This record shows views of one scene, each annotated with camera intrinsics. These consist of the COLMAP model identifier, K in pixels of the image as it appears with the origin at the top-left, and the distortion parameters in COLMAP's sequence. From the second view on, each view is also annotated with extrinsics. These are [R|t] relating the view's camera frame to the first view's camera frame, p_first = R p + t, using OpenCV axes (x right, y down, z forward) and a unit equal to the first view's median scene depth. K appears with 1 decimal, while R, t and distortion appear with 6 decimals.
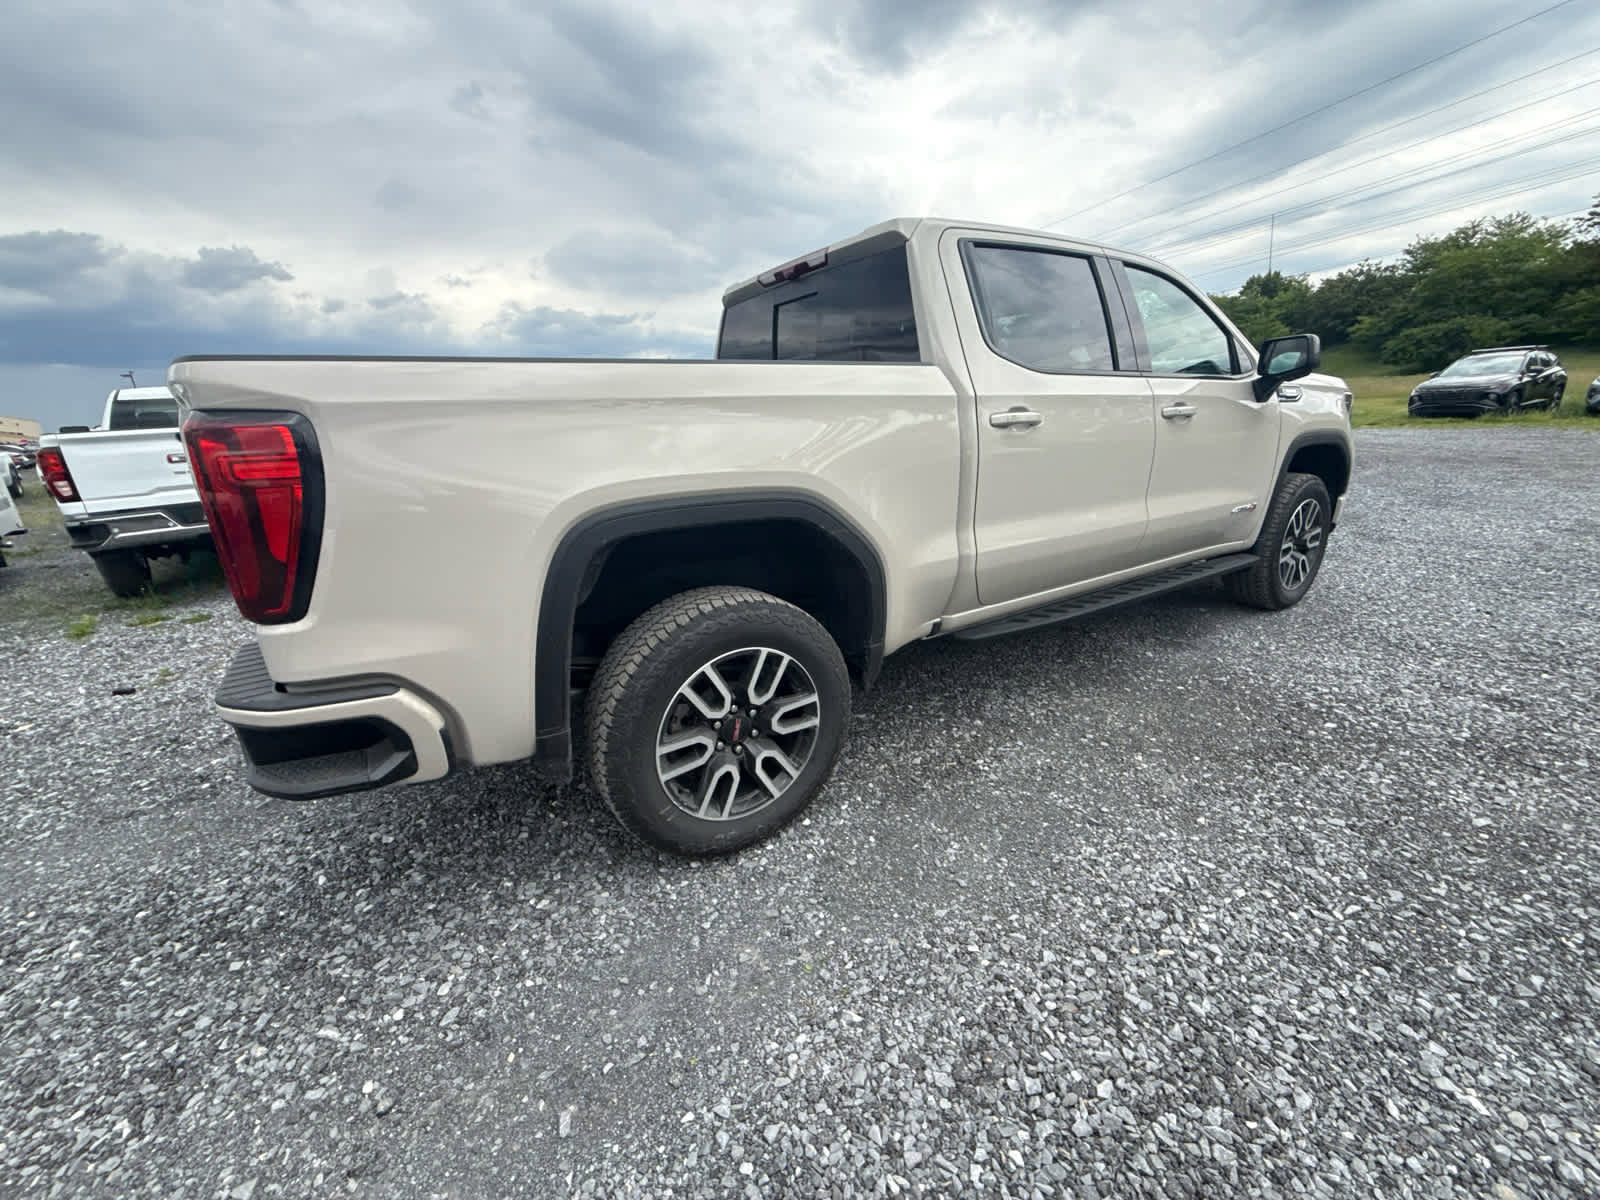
lens RADIAL K [[659.5, 0, 794.4], [0, 659.5, 600.6], [0, 0, 1]] dist [-0.000052, 0.000445]
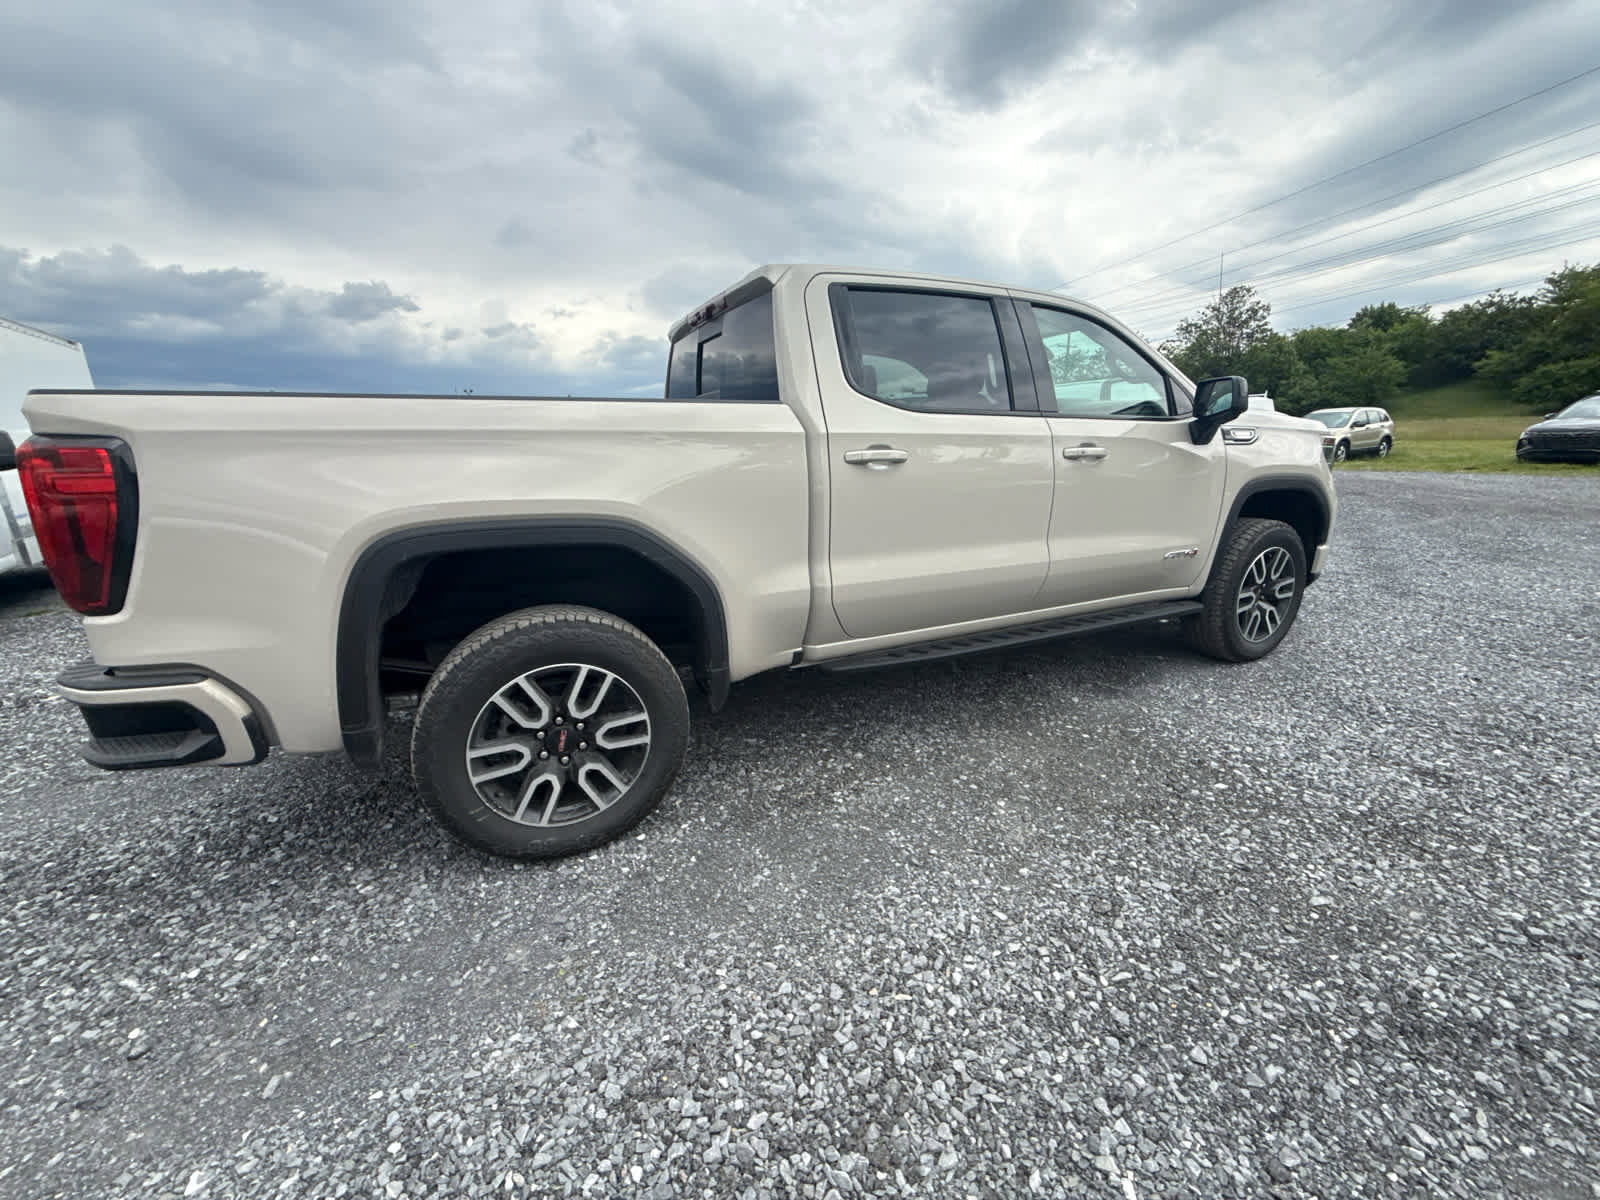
lens RADIAL K [[659.5, 0, 792.4], [0, 659.5, 598.8], [0, 0, 1]] dist [-0.000052, 0.000445]
pose [[0.992558, 0.049259, -0.111366, 0.346931], [-0.053820, 0.997815, -0.038317, -0.010112], [0.109236, 0.044026, 0.993040, -0.015738]]
